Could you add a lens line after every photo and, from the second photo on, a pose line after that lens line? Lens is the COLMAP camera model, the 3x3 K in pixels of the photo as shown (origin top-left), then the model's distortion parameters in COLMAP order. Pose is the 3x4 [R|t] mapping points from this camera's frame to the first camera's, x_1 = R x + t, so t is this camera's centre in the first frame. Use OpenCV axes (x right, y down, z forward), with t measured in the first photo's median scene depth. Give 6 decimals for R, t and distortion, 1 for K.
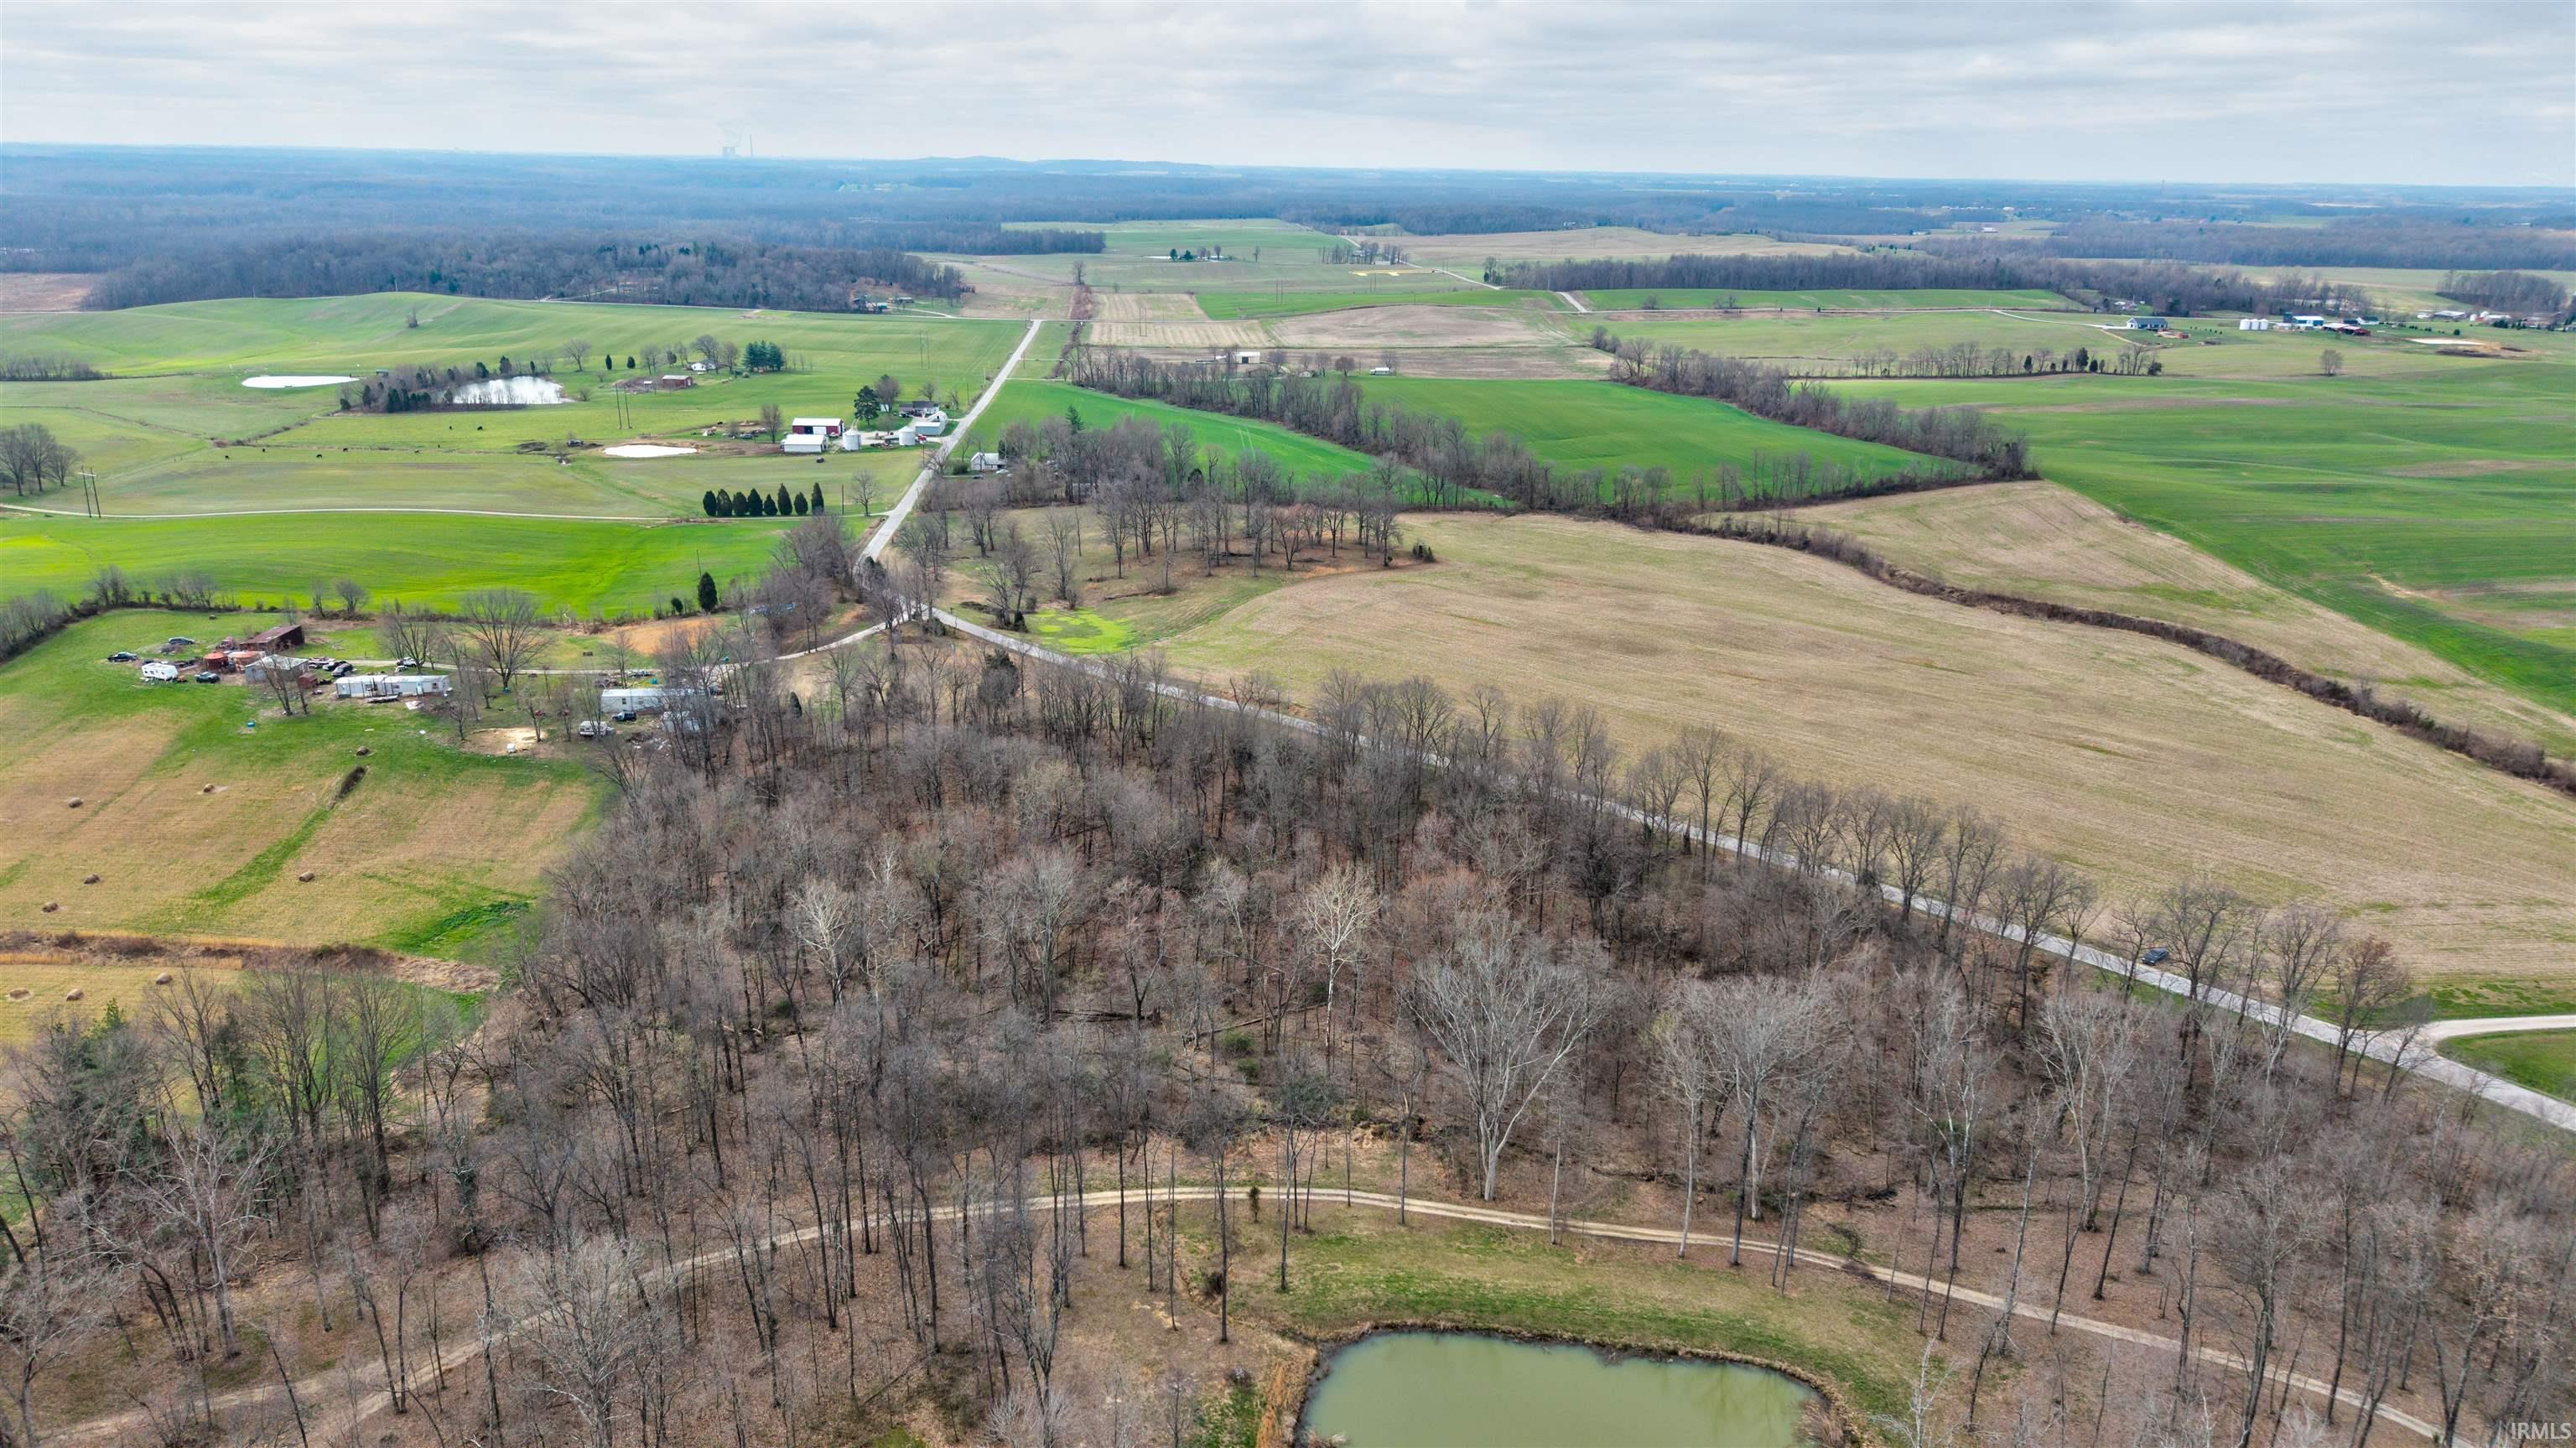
lens RADIAL K [[1768.3, 0, 1257.3], [0, 1768.3, 722.4], [0, 0, 1]] dist [0.017194, -0.017599]
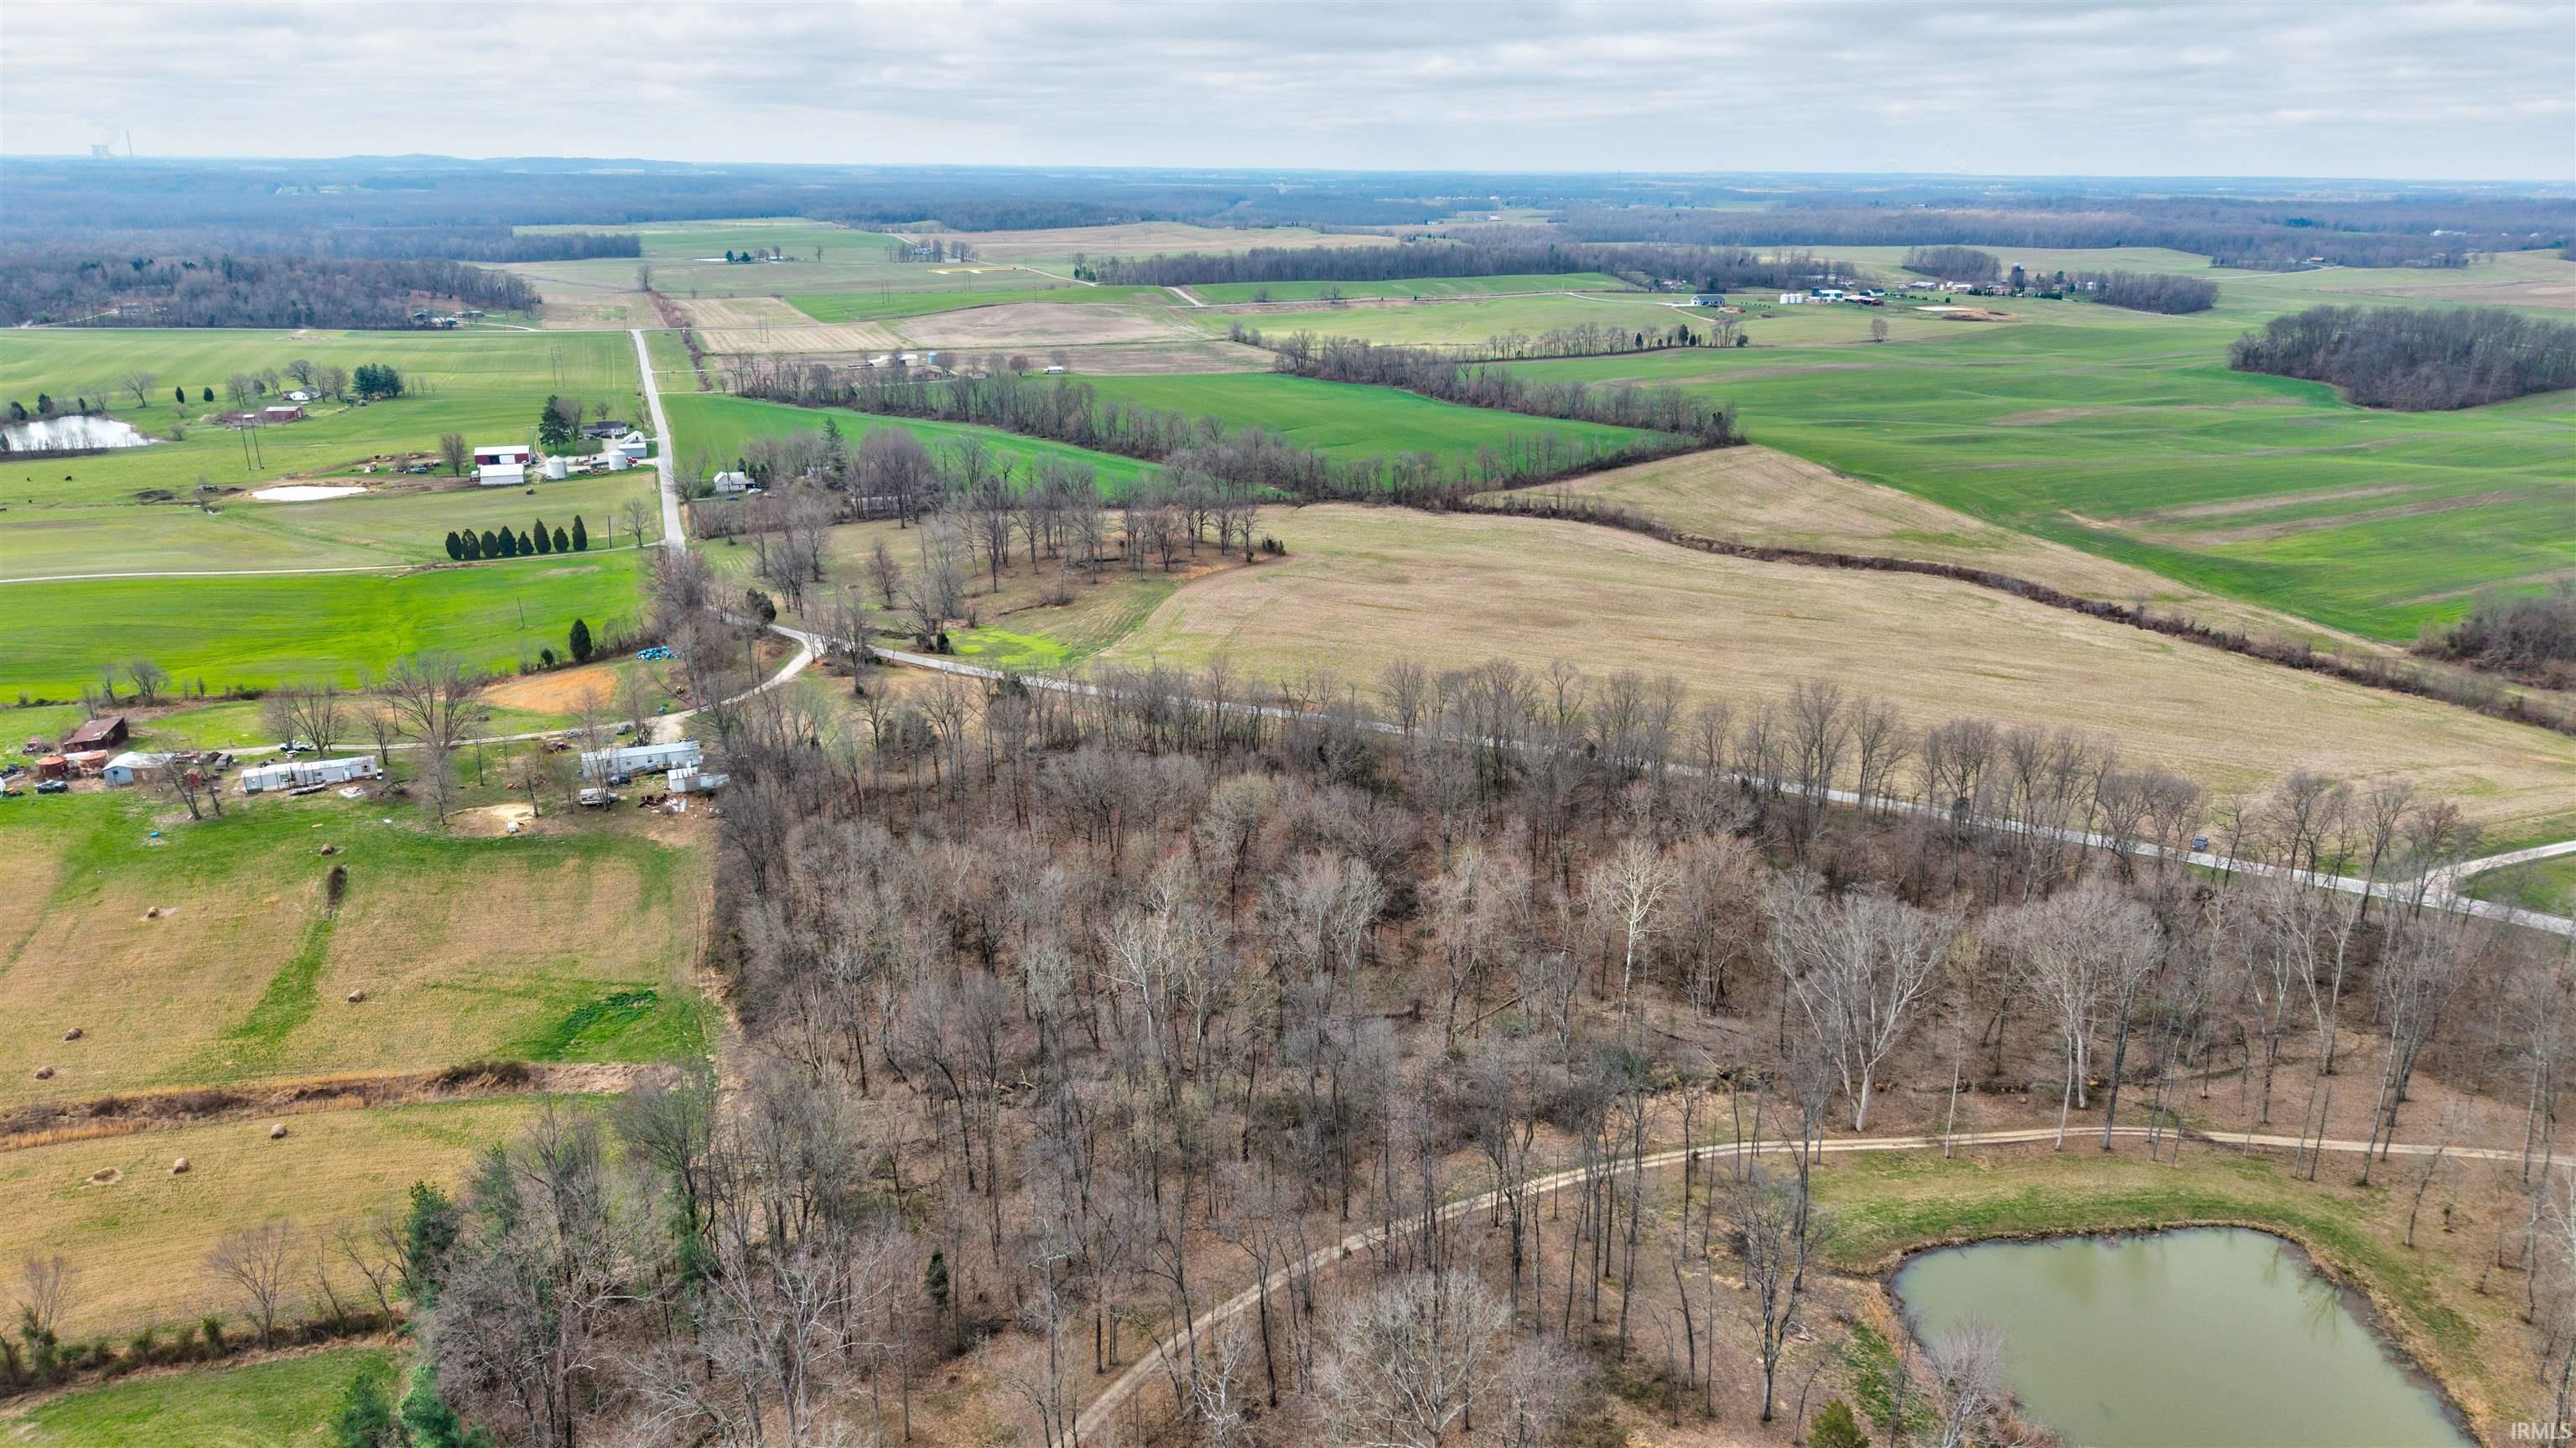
lens RADIAL K [[1768.3, 0, 1257.3], [0, 1768.3, 722.4], [0, 0, 1]] dist [0.017194, -0.017599]
pose [[0.958024, -0.093836, 0.270895, -0.110004], [0.093099, 0.995535, 0.015599, -0.006391], [-0.271149, 0.010276, 0.962483, 0.012792]]
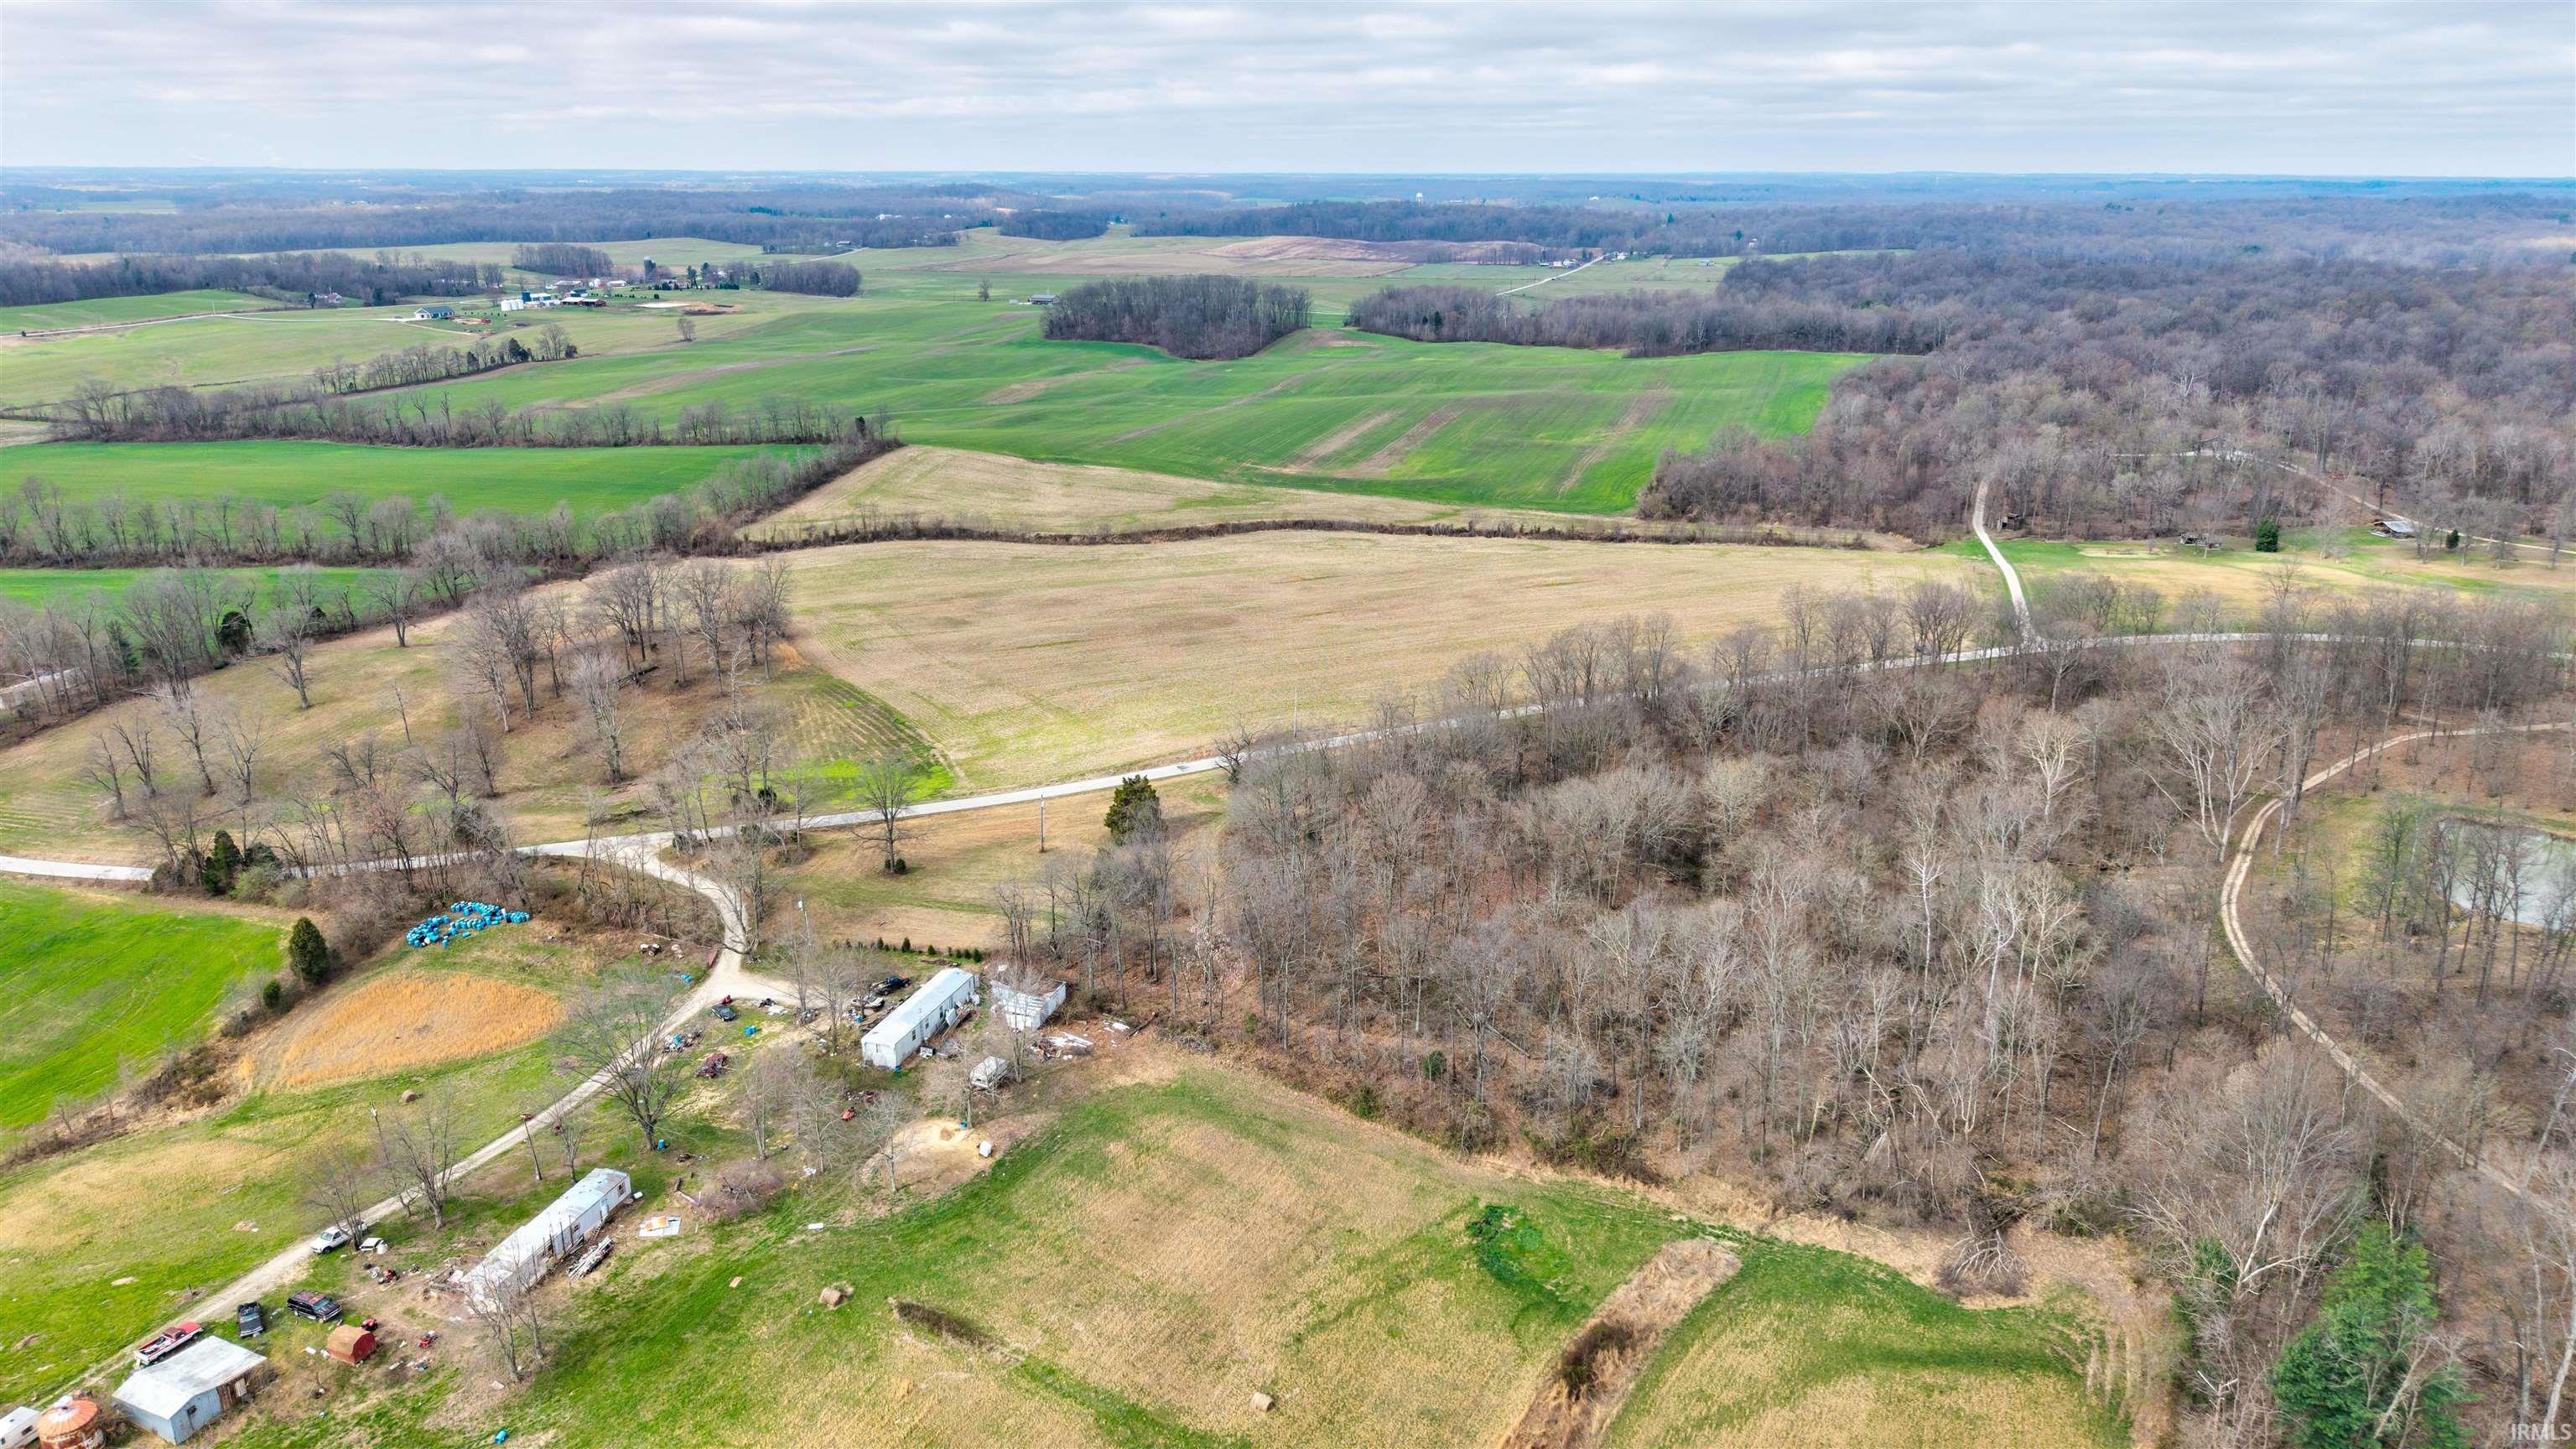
lens RADIAL K [[1768.4, 0, 1257.3], [0, 1768.4, 722.9], [0, 0, 1]] dist [0.017194, -0.017599]
pose [[0.370068, -0.292282, 0.881828, -0.327738], [0.282665, 0.939639, 0.192820, -0.080391], [-0.884958, 0.177906, 0.430348, 0.230427]]
